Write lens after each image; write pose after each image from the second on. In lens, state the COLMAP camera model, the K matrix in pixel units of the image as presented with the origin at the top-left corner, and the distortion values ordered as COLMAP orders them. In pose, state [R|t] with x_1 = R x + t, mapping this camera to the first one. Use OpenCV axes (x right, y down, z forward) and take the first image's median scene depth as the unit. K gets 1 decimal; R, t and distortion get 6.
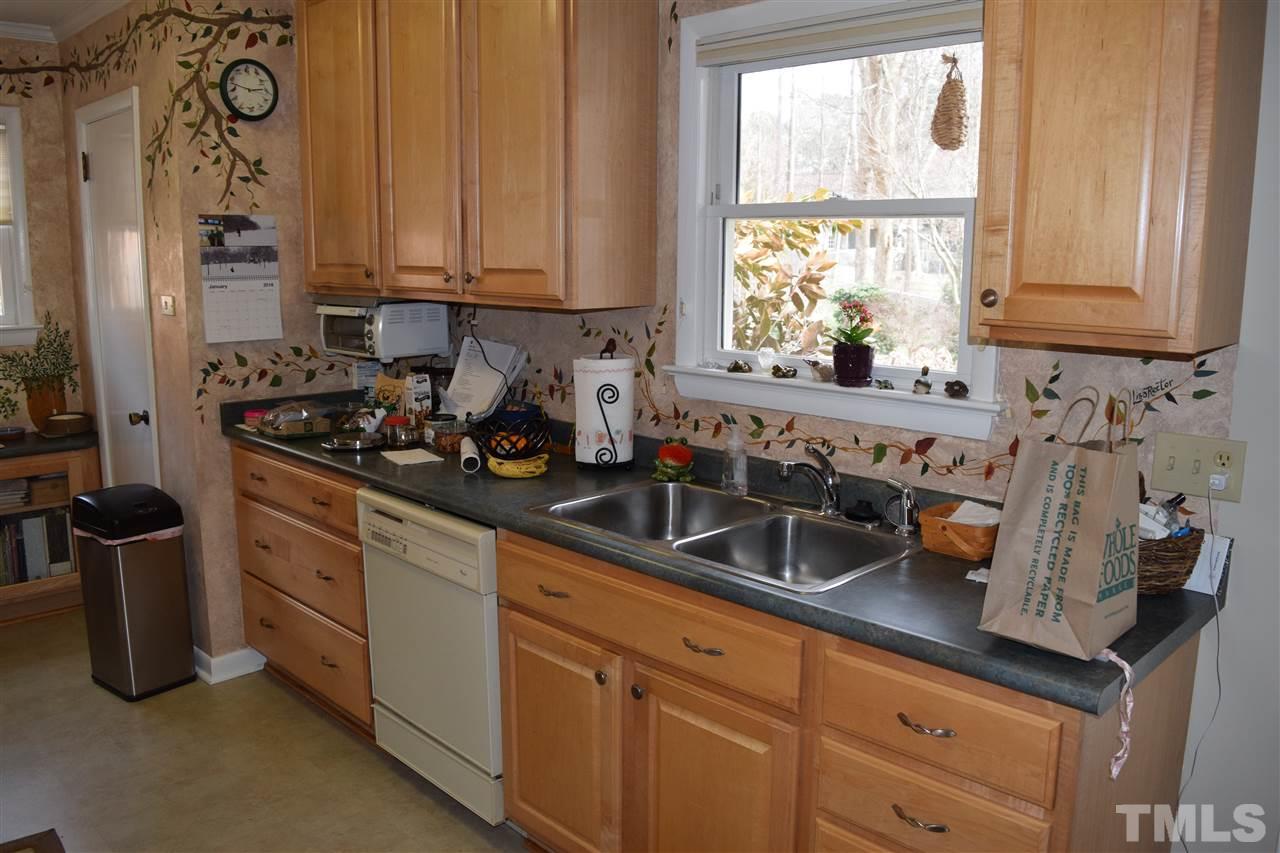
lens RADIAL K [[1005.0, 0, 640.0], [0, 1005.0, 426.6], [0, 0, 1]] dist [-0.080800, 0.002418]
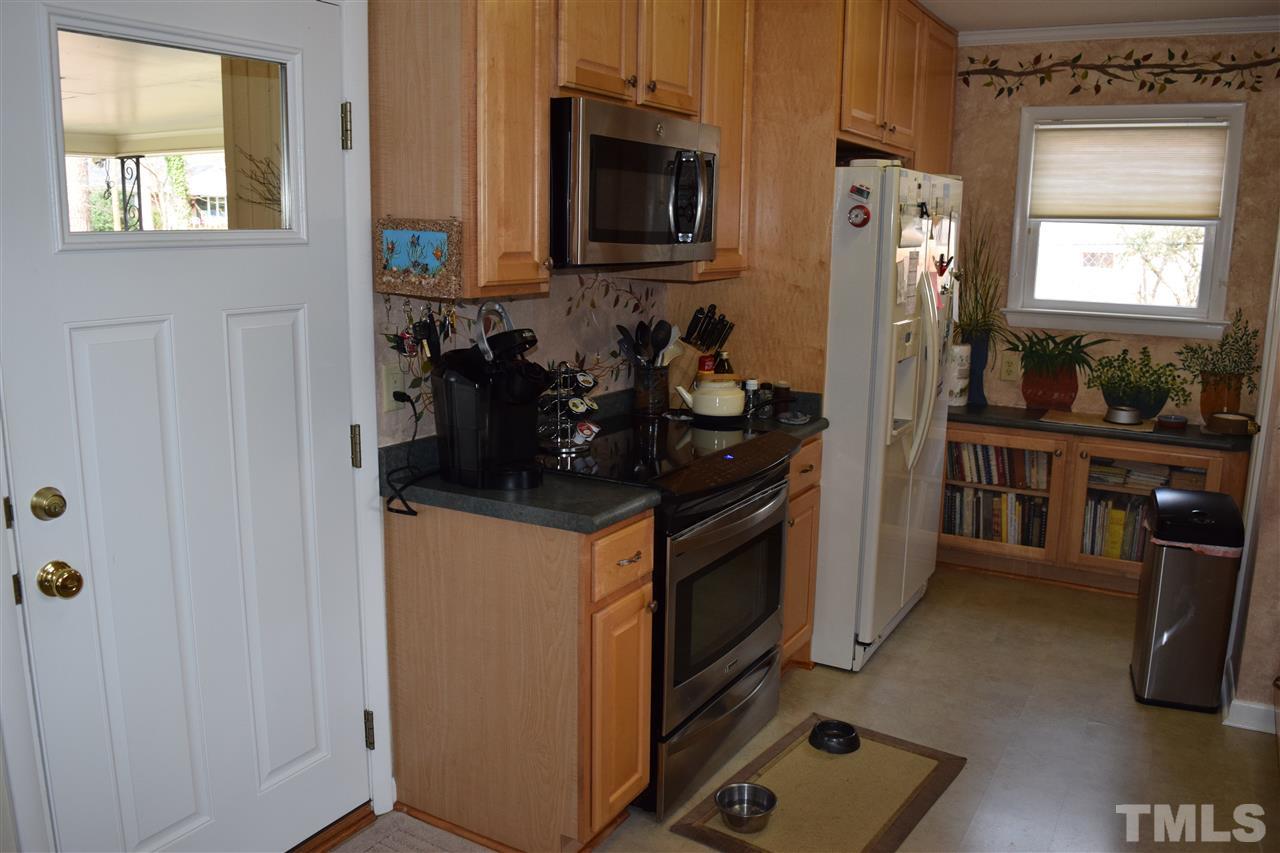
lens RADIAL K [[1005.0, 0, 640.2], [0, 1005.0, 426.9], [0, 0, 1]] dist [-0.080800, 0.002418]
pose [[0.261375, 0.179935, -0.948318, 0.193999], [-0.173818, 0.975184, 0.137124, -0.031594], [0.949458, 0.128994, 0.286165, 0.160486]]
